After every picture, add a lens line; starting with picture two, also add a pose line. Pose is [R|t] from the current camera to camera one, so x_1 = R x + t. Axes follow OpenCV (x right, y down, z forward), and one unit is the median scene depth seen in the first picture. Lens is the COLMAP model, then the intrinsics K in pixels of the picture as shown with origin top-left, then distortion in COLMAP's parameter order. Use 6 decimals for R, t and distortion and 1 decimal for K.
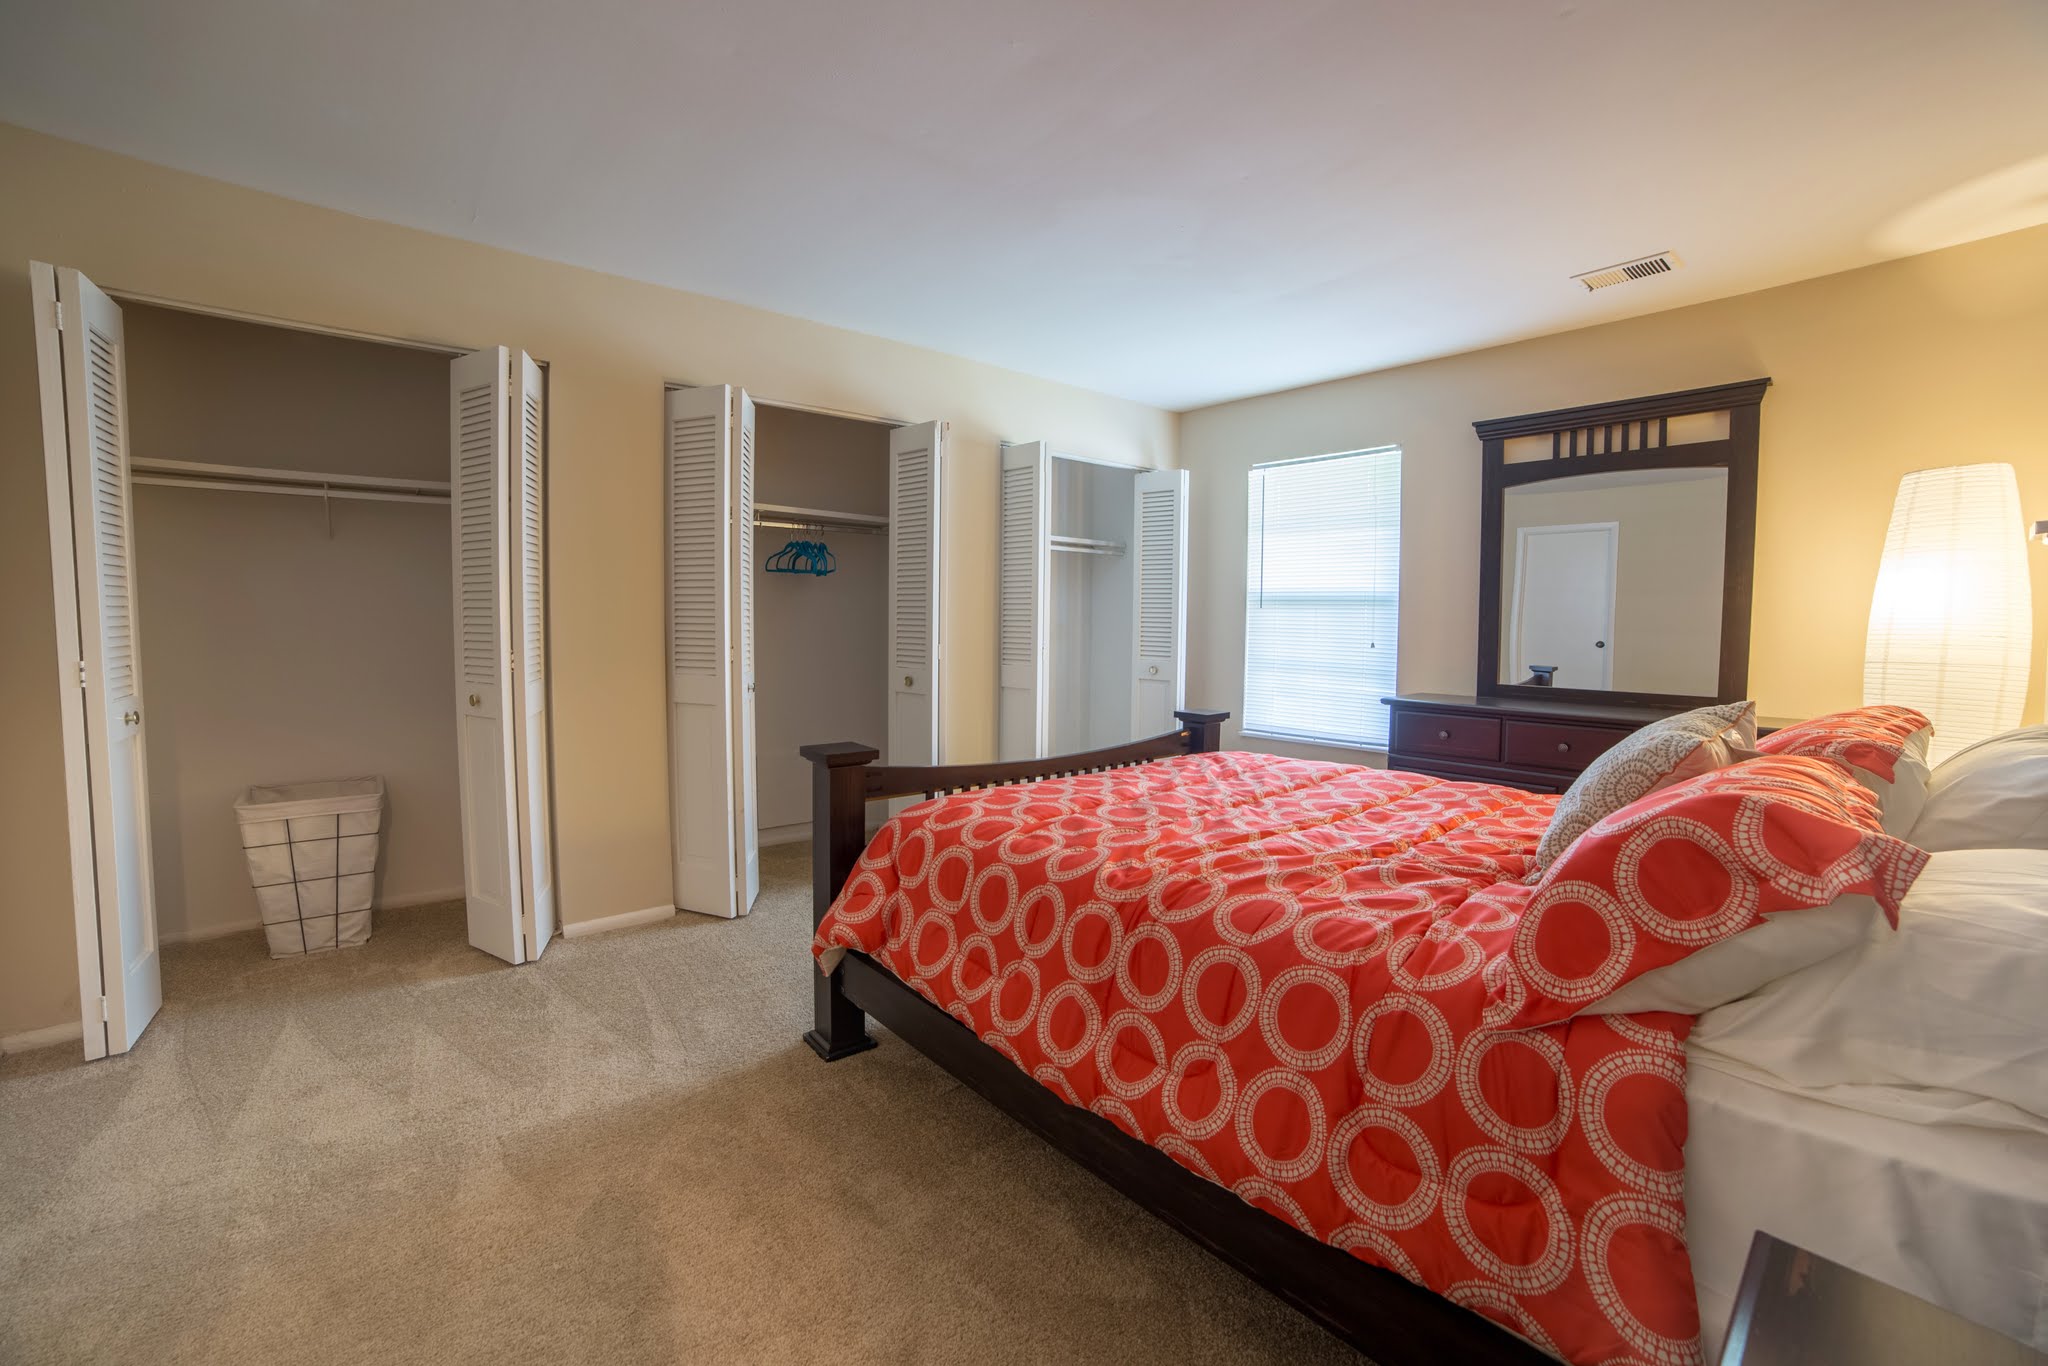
lens RADIAL K [[834.8, 0, 1033.8], [0, 834.8, 669.4], [0, 0, 1]] dist [-0.101574, 0.042783]
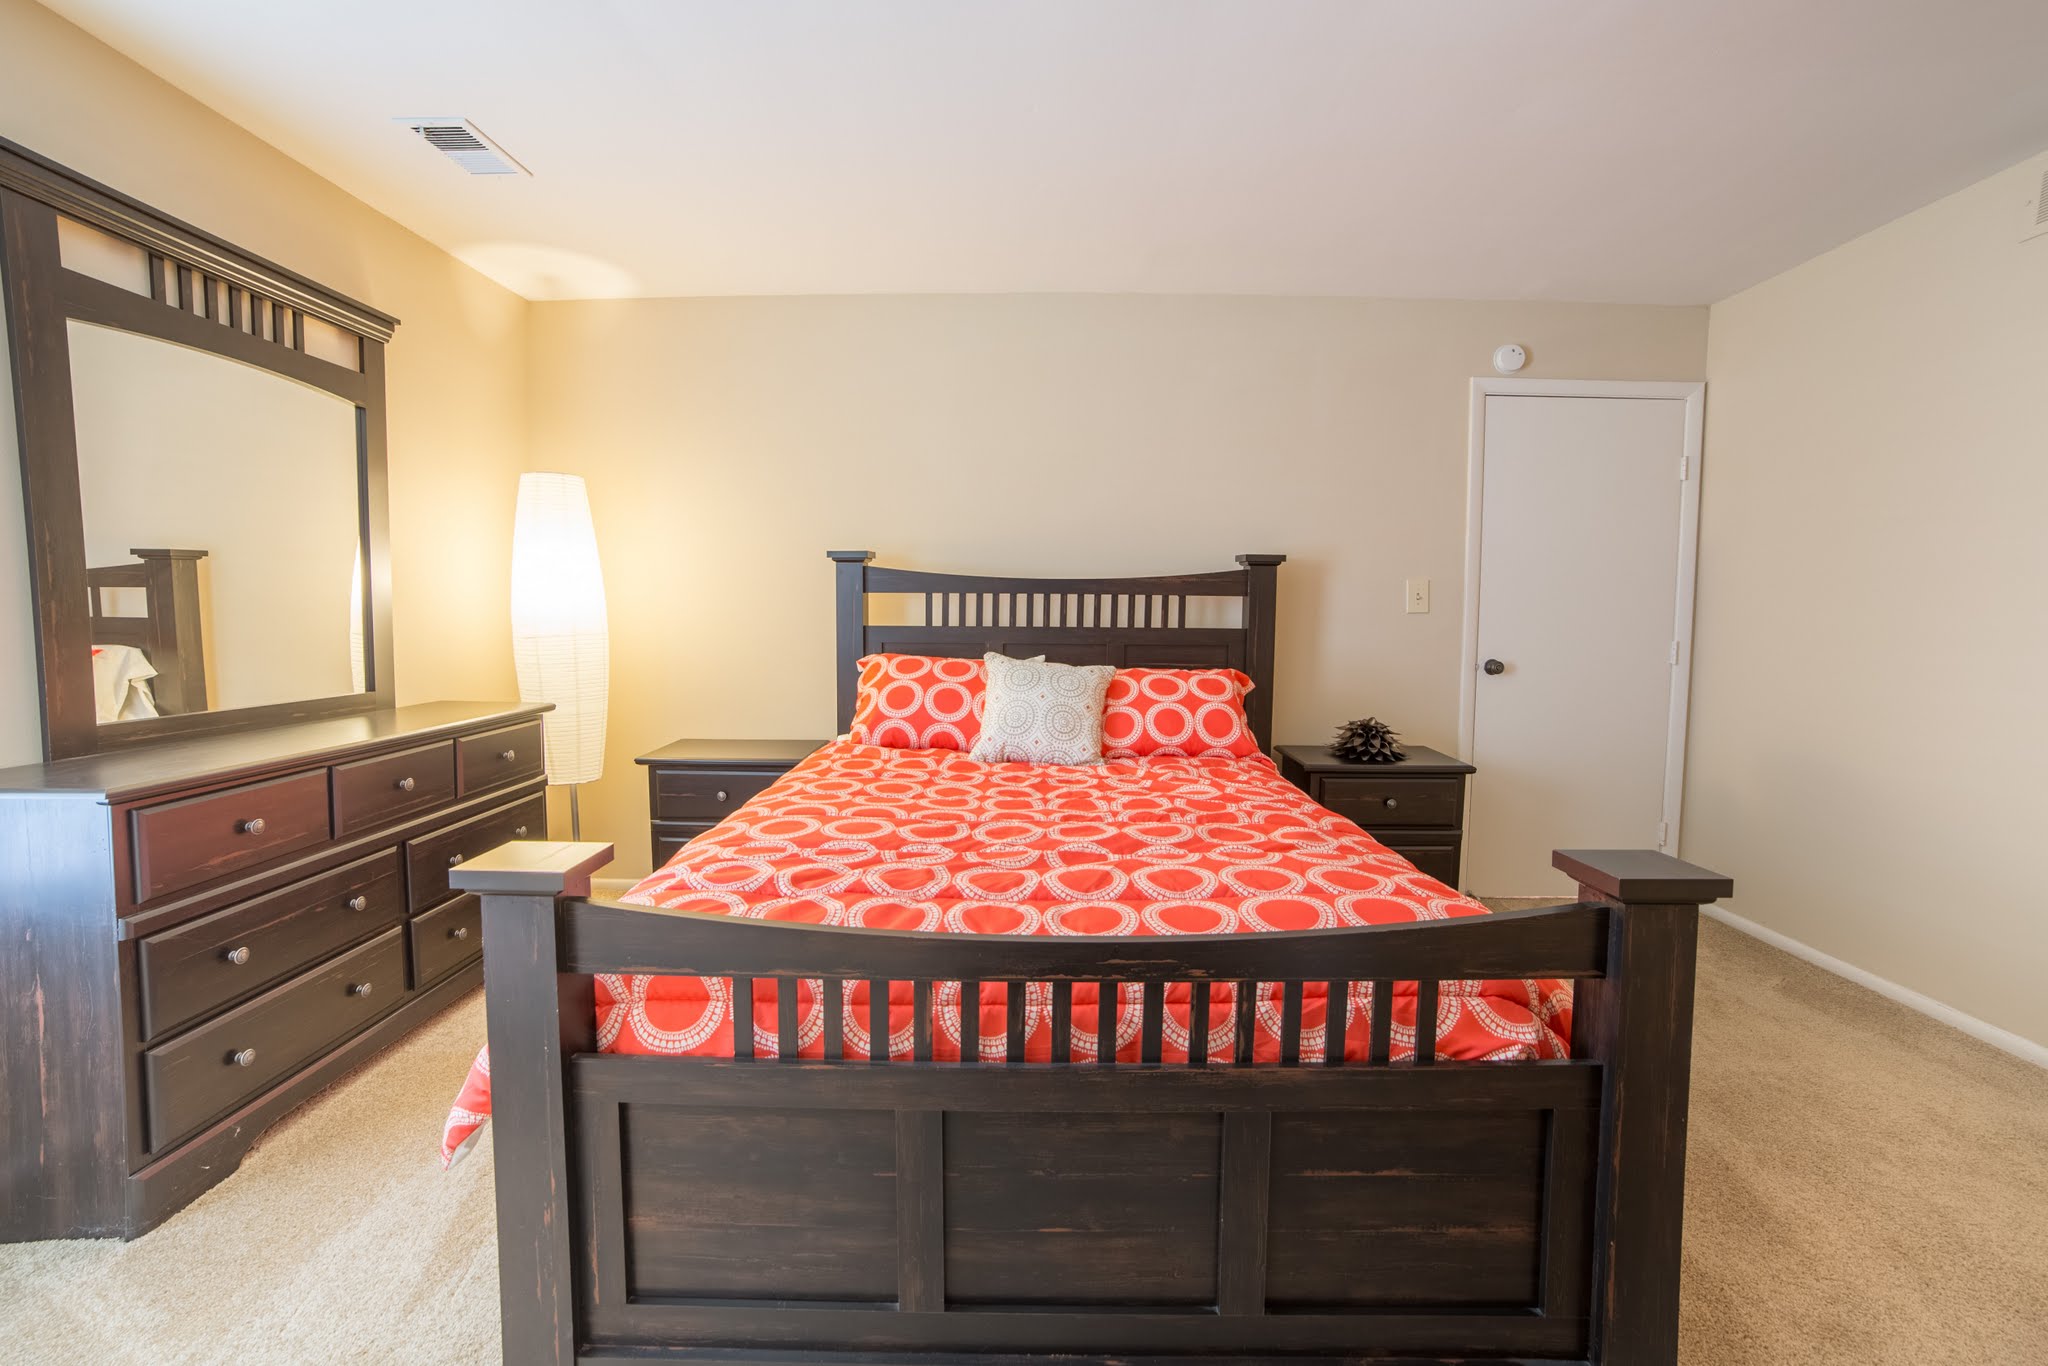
lens RADIAL K [[848.2, 0, 1012.2], [0, 848.2, 633.3], [0, 0, 1]] dist [-0.009393, 0.000023]
pose [[-0.743097, -0.042092, 0.667859, -0.174994], [0.021843, 0.995962, 0.087075, -0.073790], [-0.668827, 0.079293, -0.739177, 1.044776]]
